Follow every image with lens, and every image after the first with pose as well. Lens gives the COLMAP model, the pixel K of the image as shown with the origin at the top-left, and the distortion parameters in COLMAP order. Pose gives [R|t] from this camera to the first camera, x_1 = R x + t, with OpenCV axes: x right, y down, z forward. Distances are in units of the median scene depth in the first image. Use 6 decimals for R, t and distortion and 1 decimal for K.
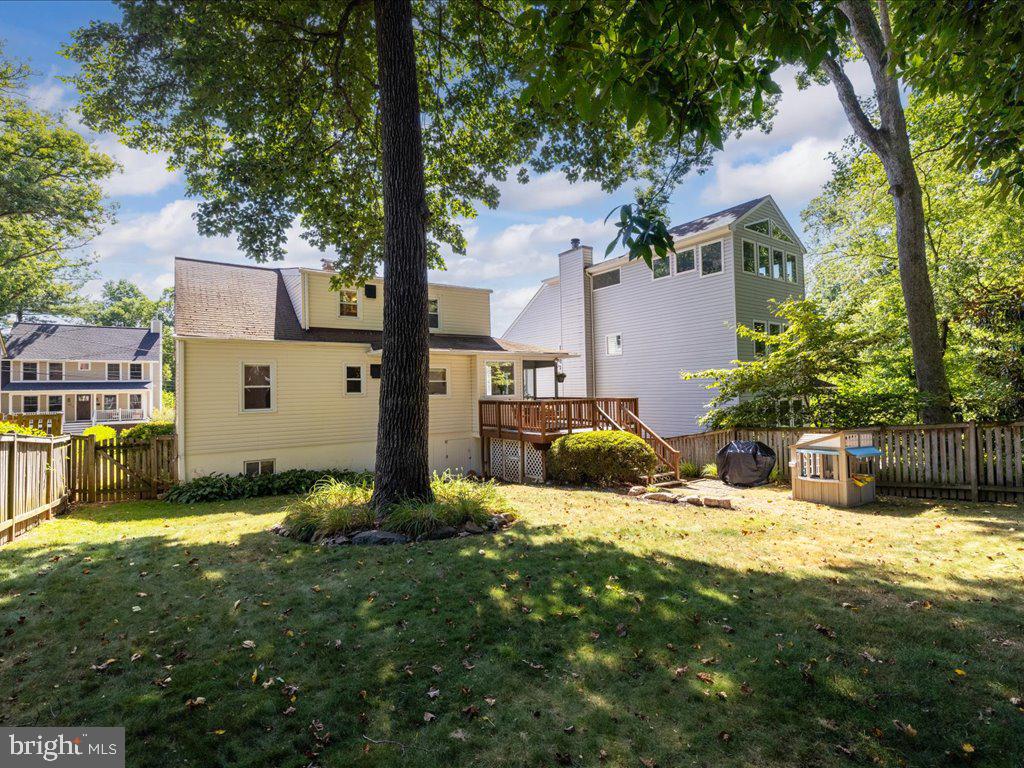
lens RADIAL K [[481.7, 0, 506.2], [0, 481.7, 379.1], [0, 0, 1]] dist [-0.000224, -0.000384]
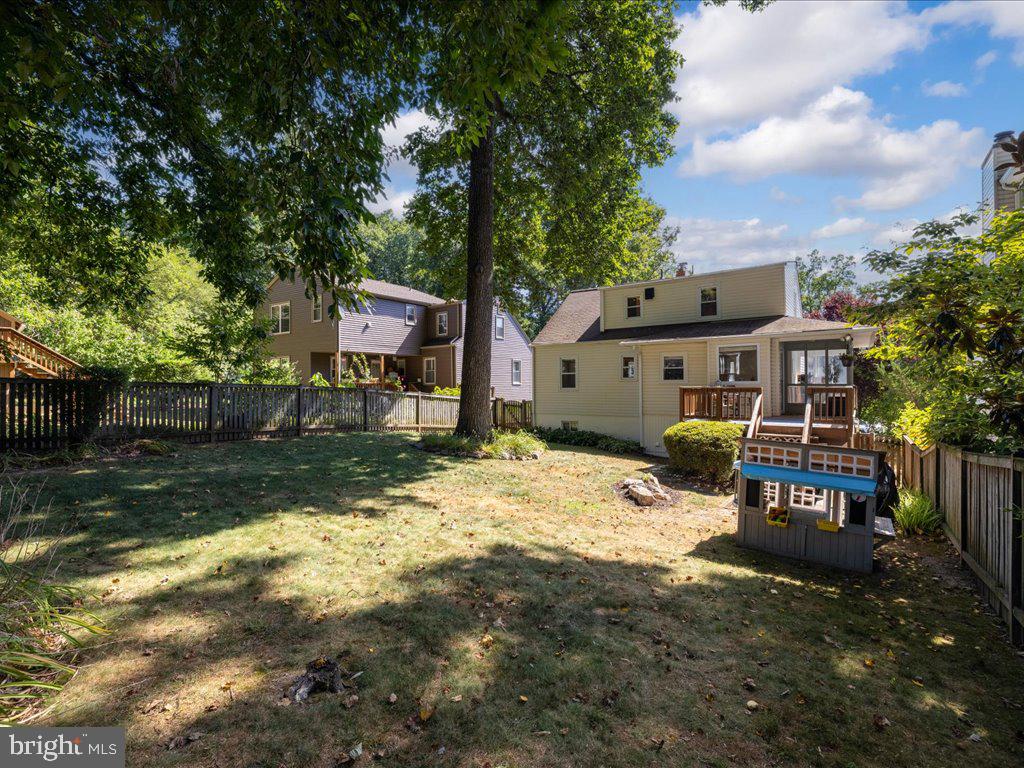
lens RADIAL K [[481.7, 0, 506.2], [0, 481.7, 379.1], [0, 0, 1]] dist [-0.000224, -0.000384]
pose [[0.397651, 0.014859, -0.917416, 0.782655], [0.035836, 0.998854, 0.031711, -0.021099], [0.916837, -0.045487, 0.396663, 0.194720]]
